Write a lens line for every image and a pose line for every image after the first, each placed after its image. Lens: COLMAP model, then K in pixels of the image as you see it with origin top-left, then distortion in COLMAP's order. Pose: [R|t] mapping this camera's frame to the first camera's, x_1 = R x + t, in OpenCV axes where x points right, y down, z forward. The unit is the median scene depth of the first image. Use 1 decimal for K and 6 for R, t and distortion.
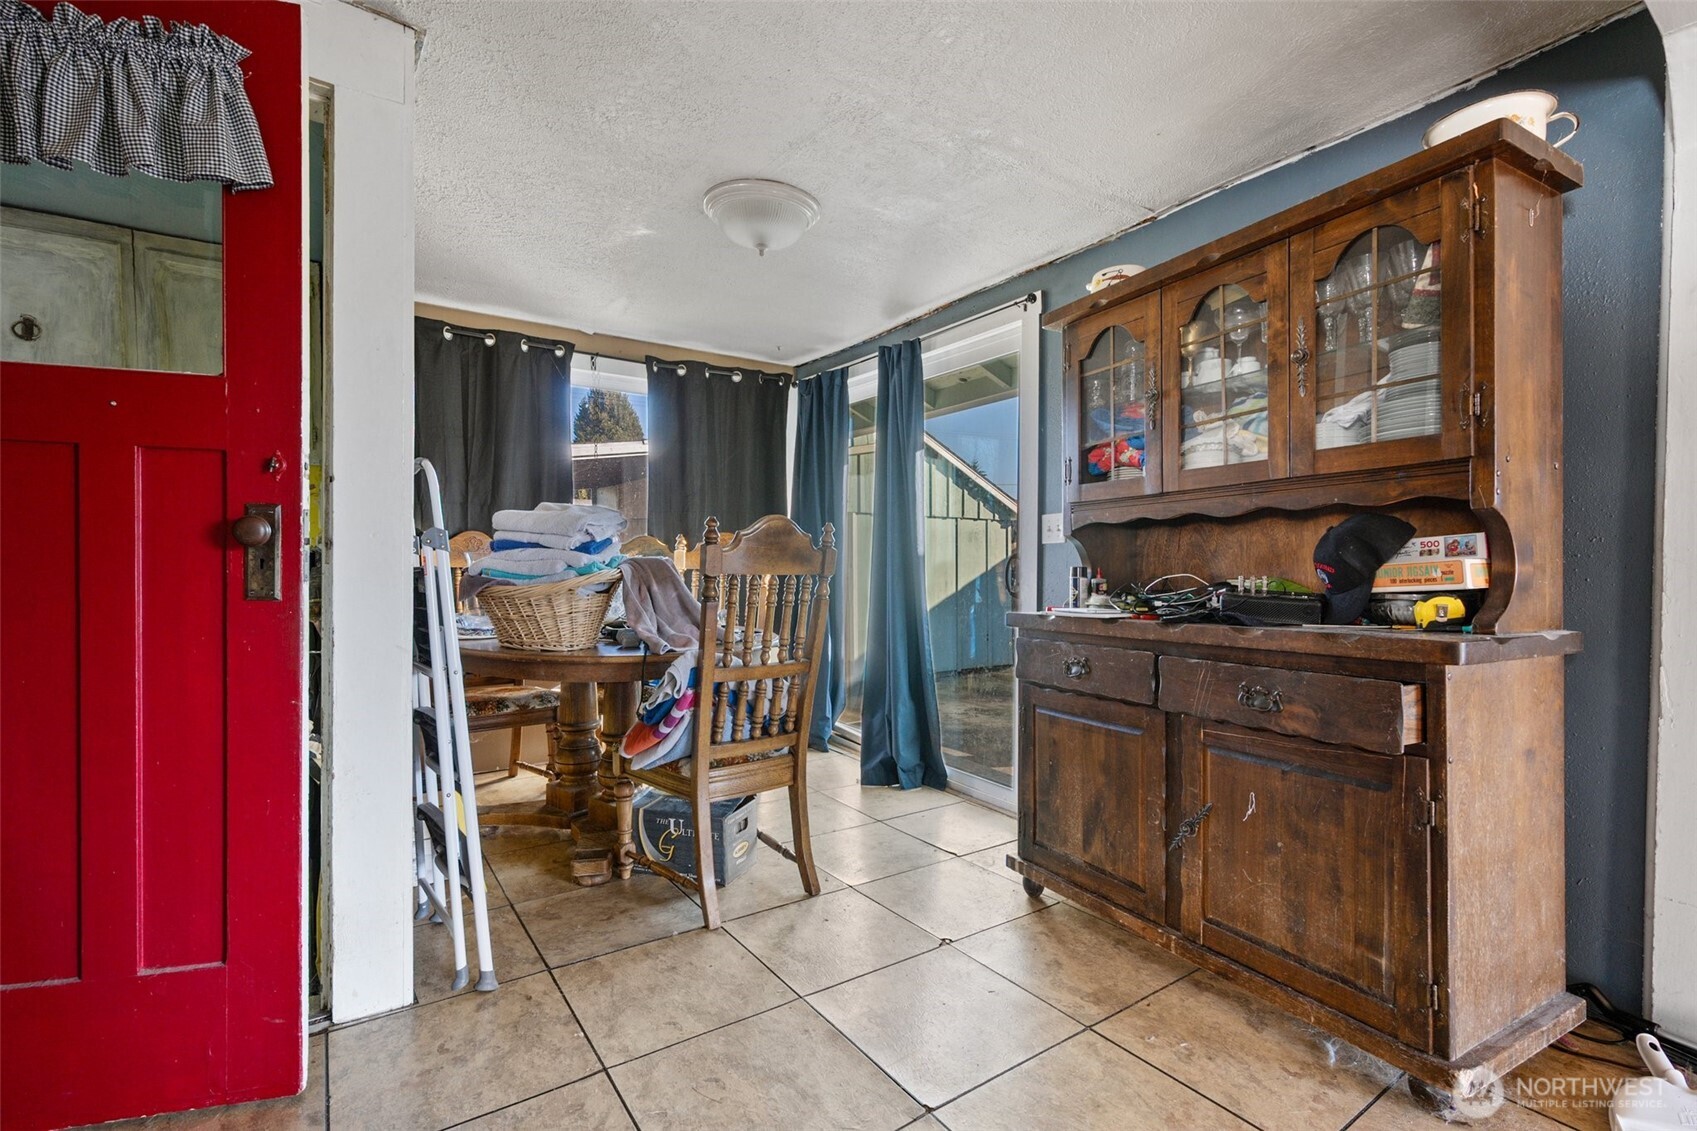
lens RADIAL K [[773.6, 0, 845.5], [0, 773.6, 571.5], [0, 0, 1]] dist [-0.008407, 0.000137]
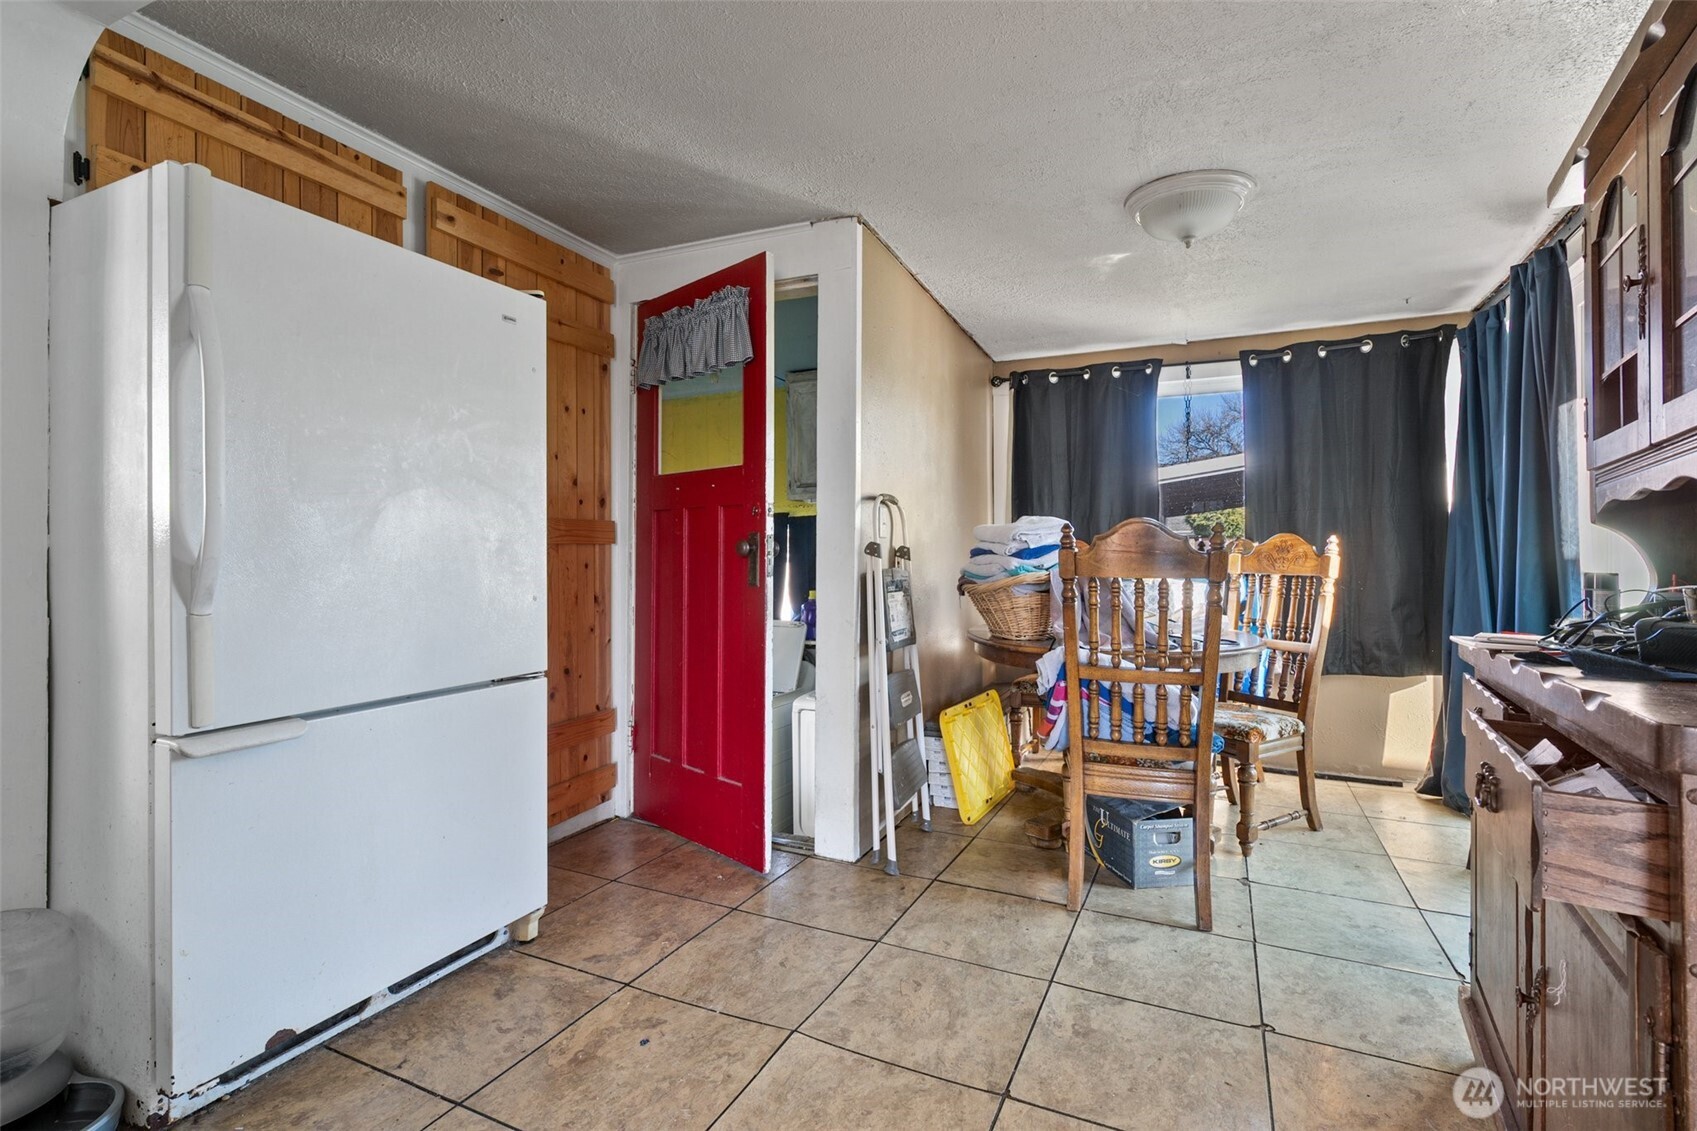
lens RADIAL K [[773.6, 0, 845.3], [0, 773.6, 554.3], [0, 0, 1]] dist [-0.008407, 0.000137]
pose [[0.498970, -0.013917, -0.866507, 0.559579], [-0.011789, 0.999670, -0.022845, 0.000636], [0.866539, 0.021614, 0.498641, 0.175563]]
